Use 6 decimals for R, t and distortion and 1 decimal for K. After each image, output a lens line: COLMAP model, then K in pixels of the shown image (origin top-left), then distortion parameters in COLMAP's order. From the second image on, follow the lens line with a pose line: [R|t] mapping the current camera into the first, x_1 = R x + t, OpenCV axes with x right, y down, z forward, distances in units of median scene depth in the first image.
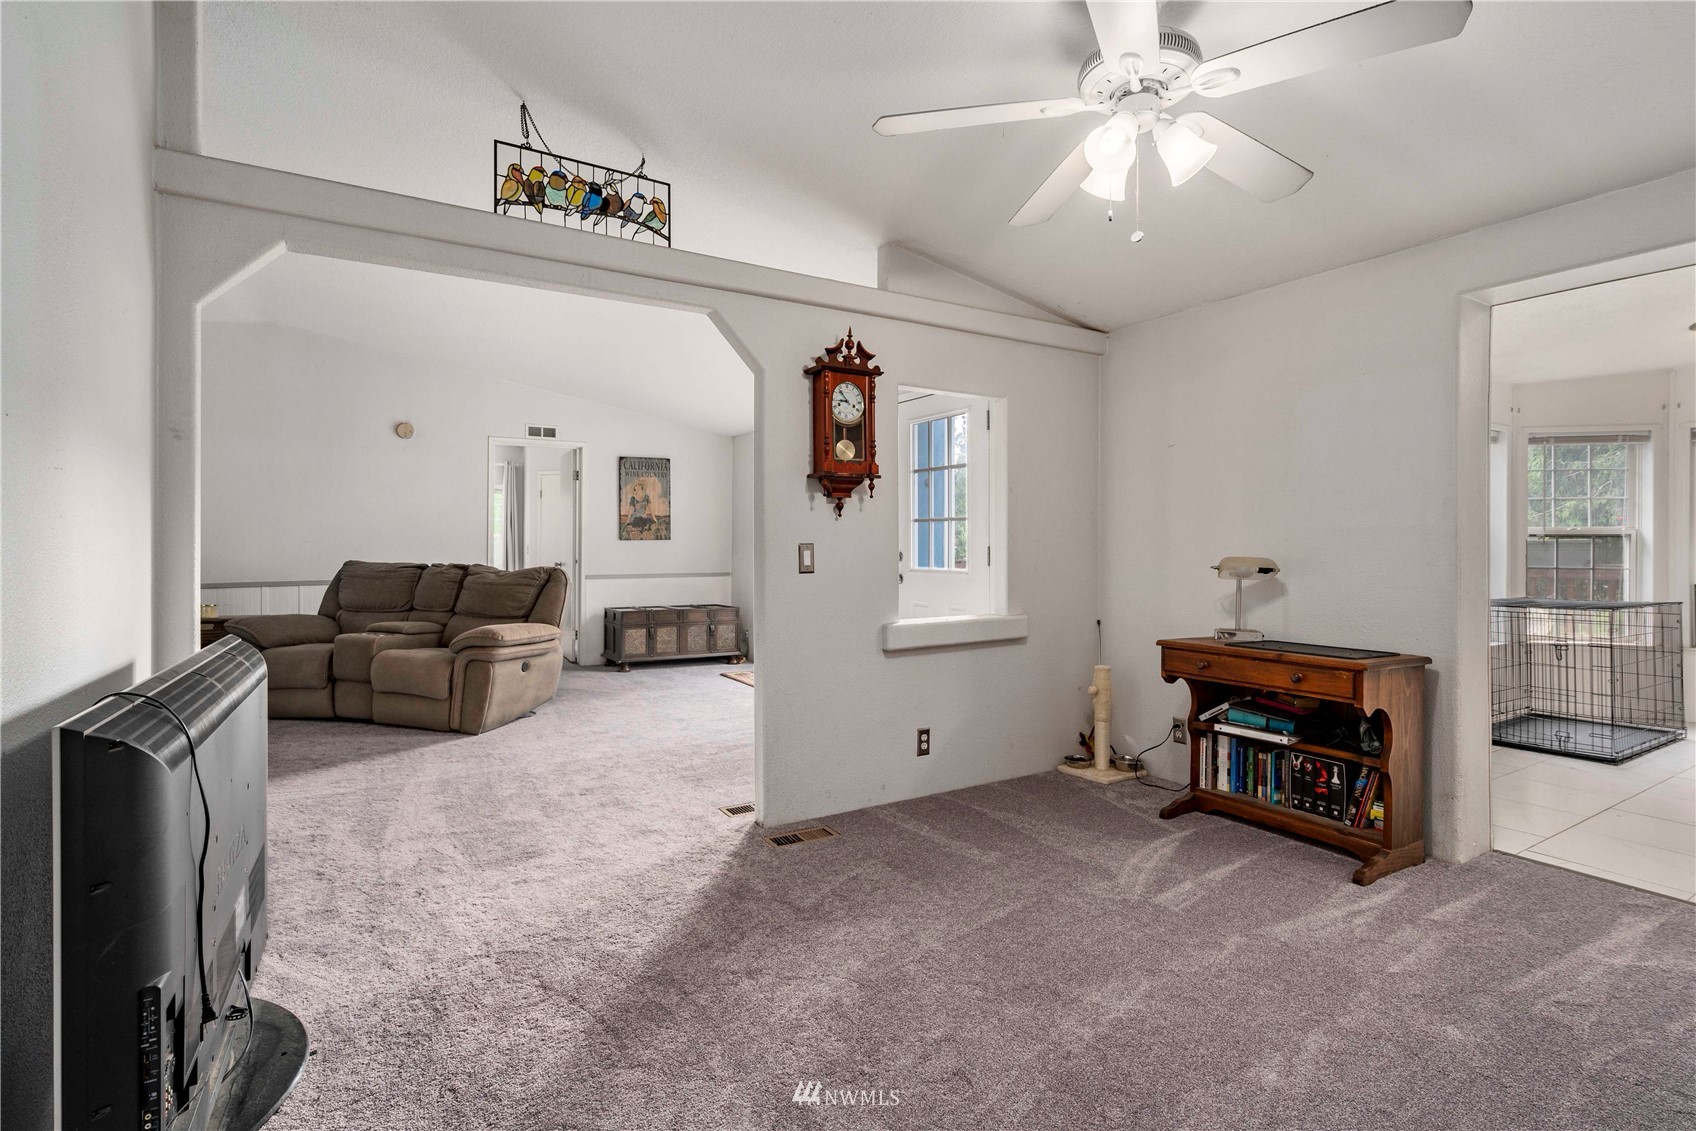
lens RADIAL K [[792.7, 0, 839.8], [0, 792.7, 537.2], [0, 0, 1]] dist [-0.006244, 0.002440]
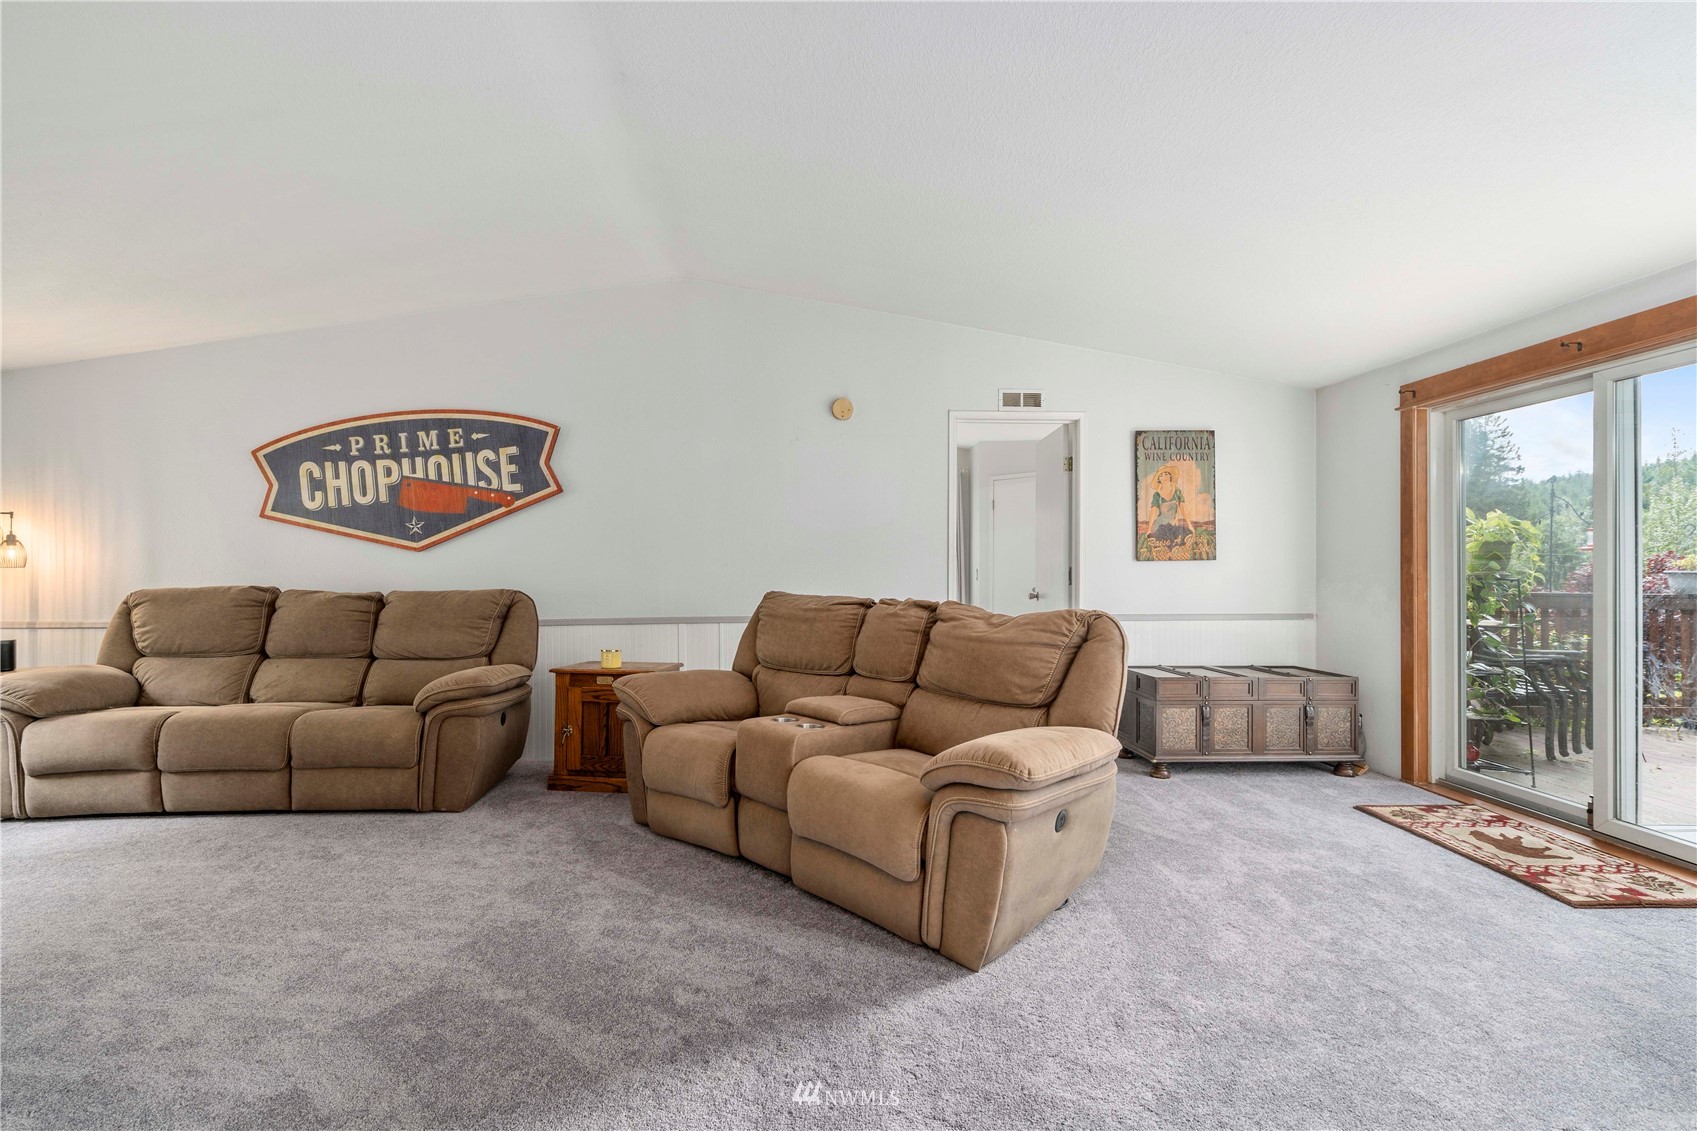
lens RADIAL K [[793.2, 0, 848.2], [0, 793.2, 565.3], [0, 0, 1]] dist [-0.006244, 0.002440]
pose [[0.878306, -0.002327, -0.478092, -0.235995], [0.005105, 0.999977, 0.004511, 0.004236], [0.478071, -0.006403, 0.878298, 0.434872]]
